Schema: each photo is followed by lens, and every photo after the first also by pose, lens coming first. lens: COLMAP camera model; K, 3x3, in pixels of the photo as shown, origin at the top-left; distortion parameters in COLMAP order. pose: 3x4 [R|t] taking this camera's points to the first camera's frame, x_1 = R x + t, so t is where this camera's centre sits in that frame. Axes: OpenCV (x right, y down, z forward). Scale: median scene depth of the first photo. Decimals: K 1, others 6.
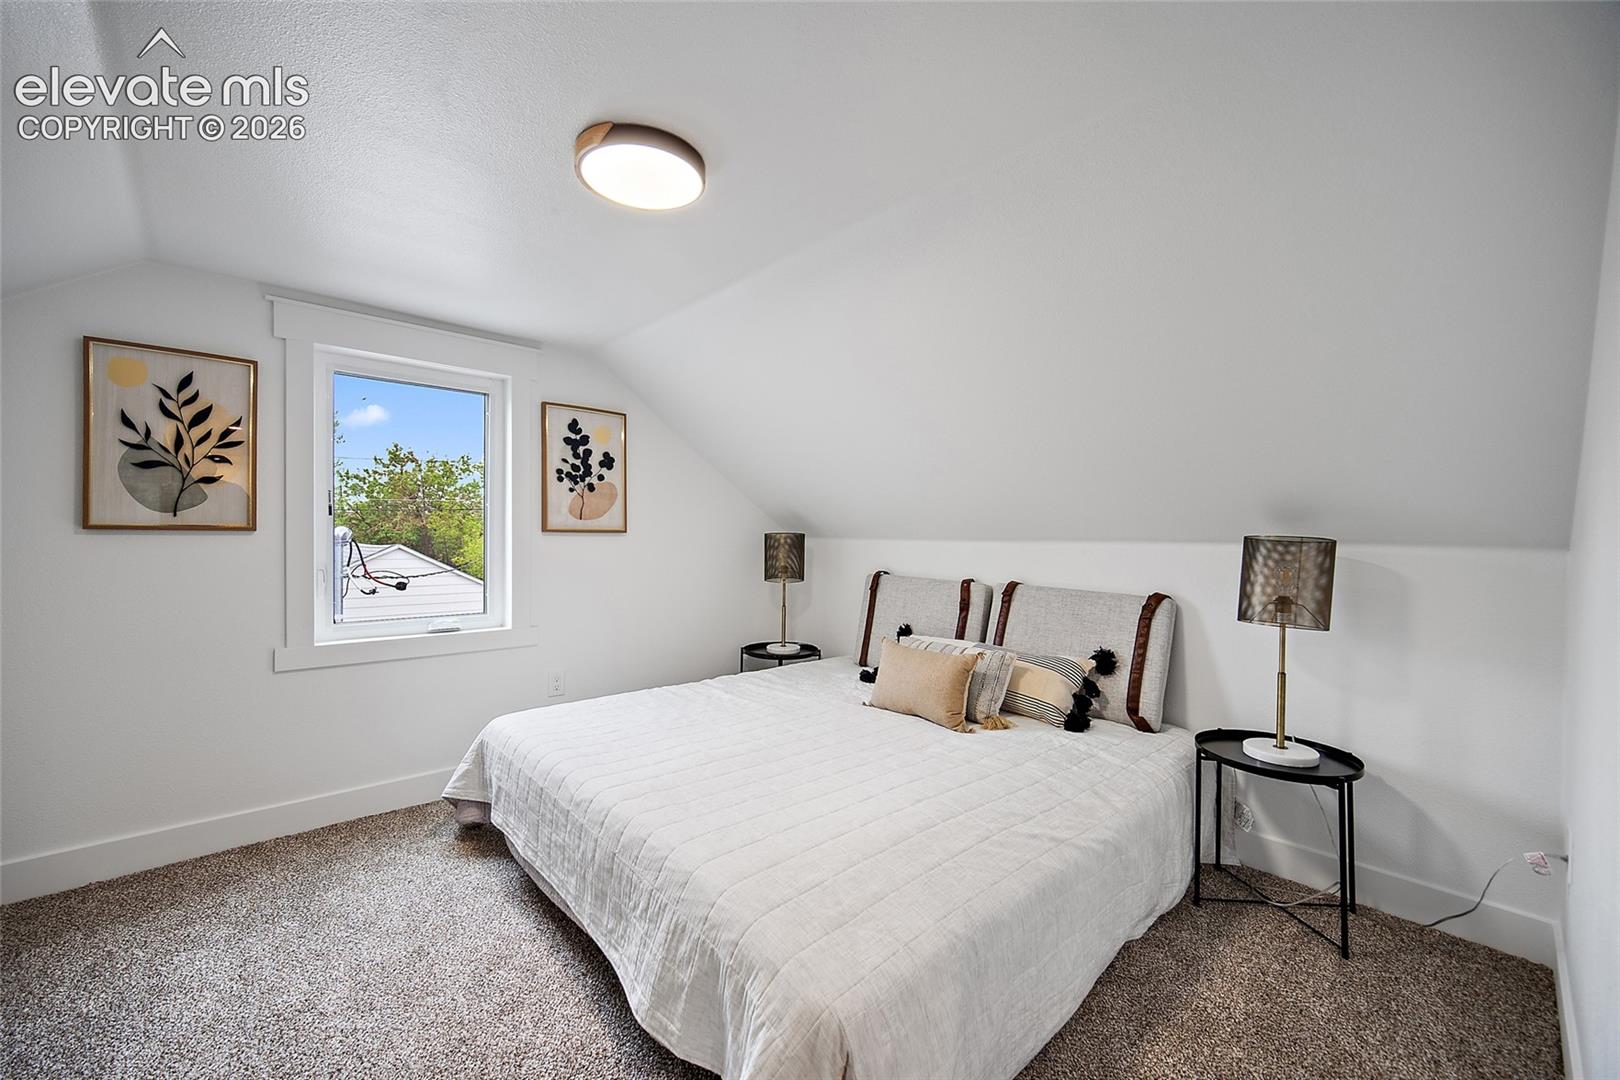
lens RADIAL K [[633.9, 0, 810.0], [0, 633.9, 540.0], [0, 0, 1]] dist [0.000267, 0.000056]
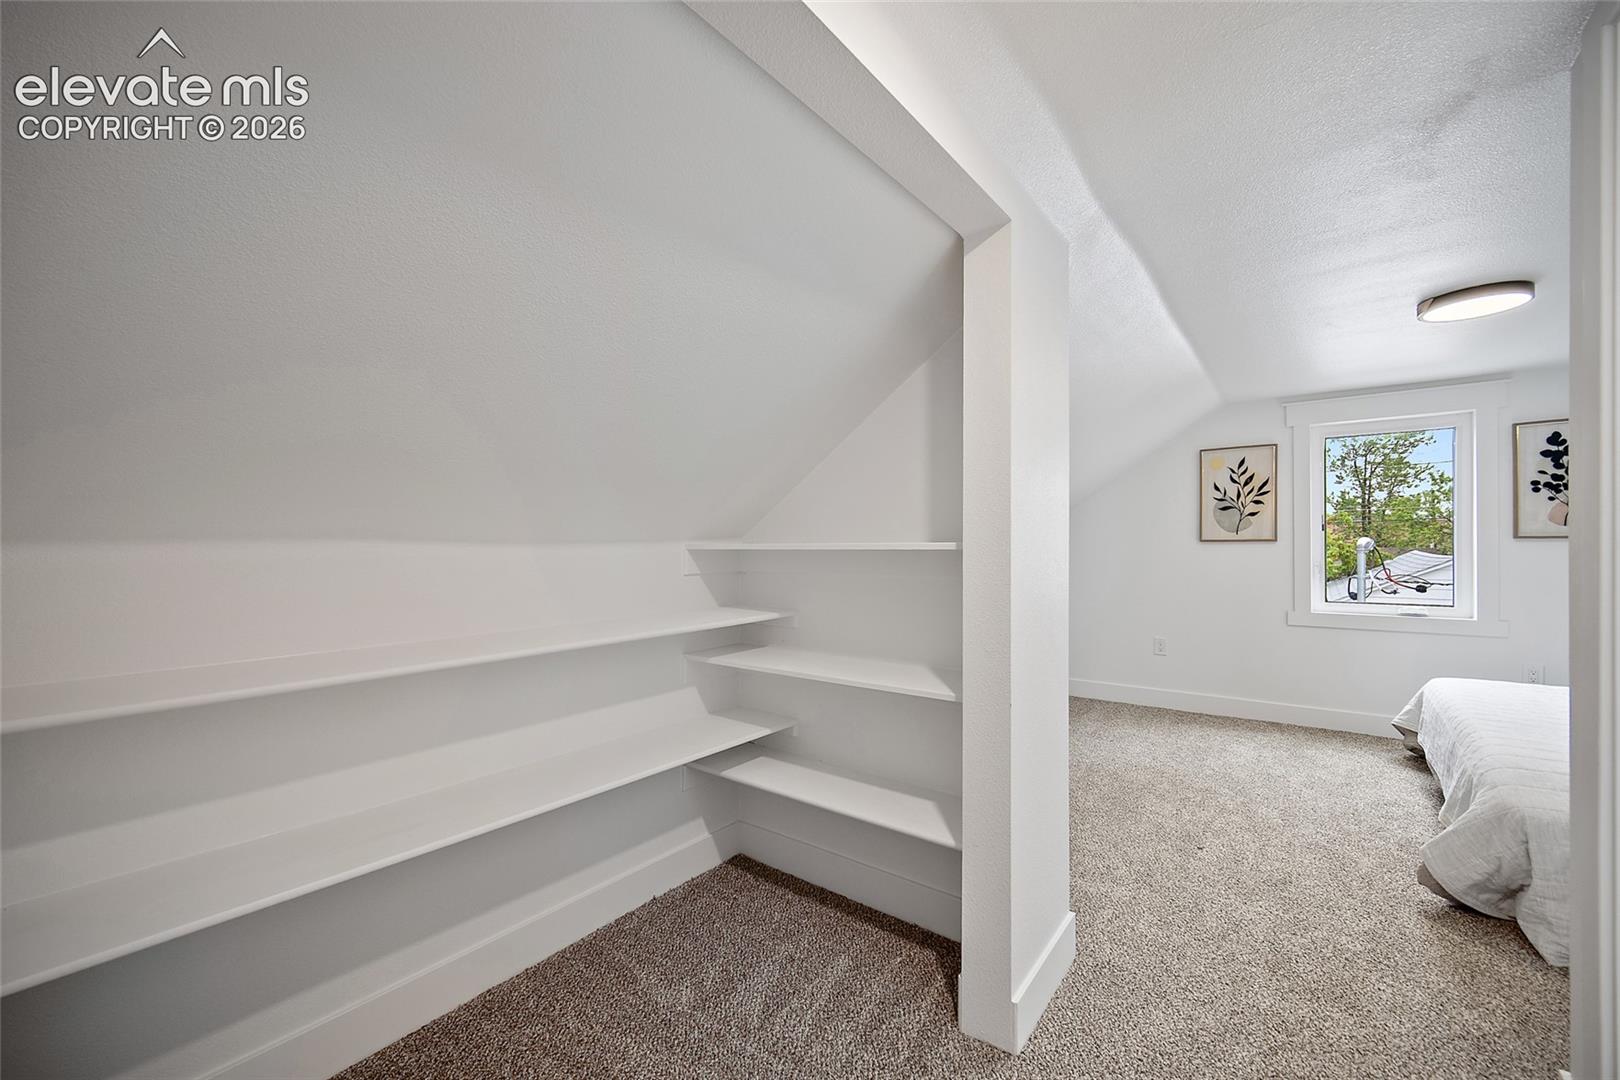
lens RADIAL K [[641.7, 0, 805.7], [0, 641.7, 551.8], [0, 0, 1]] dist [0.000235, 0.000306]
pose [[0.155763, -0.000081, -0.987795, 0.667837], [0.000286, 1.000000, -0.000037, 0.013754], [0.987794, -0.000277, 0.155763, -0.552325]]
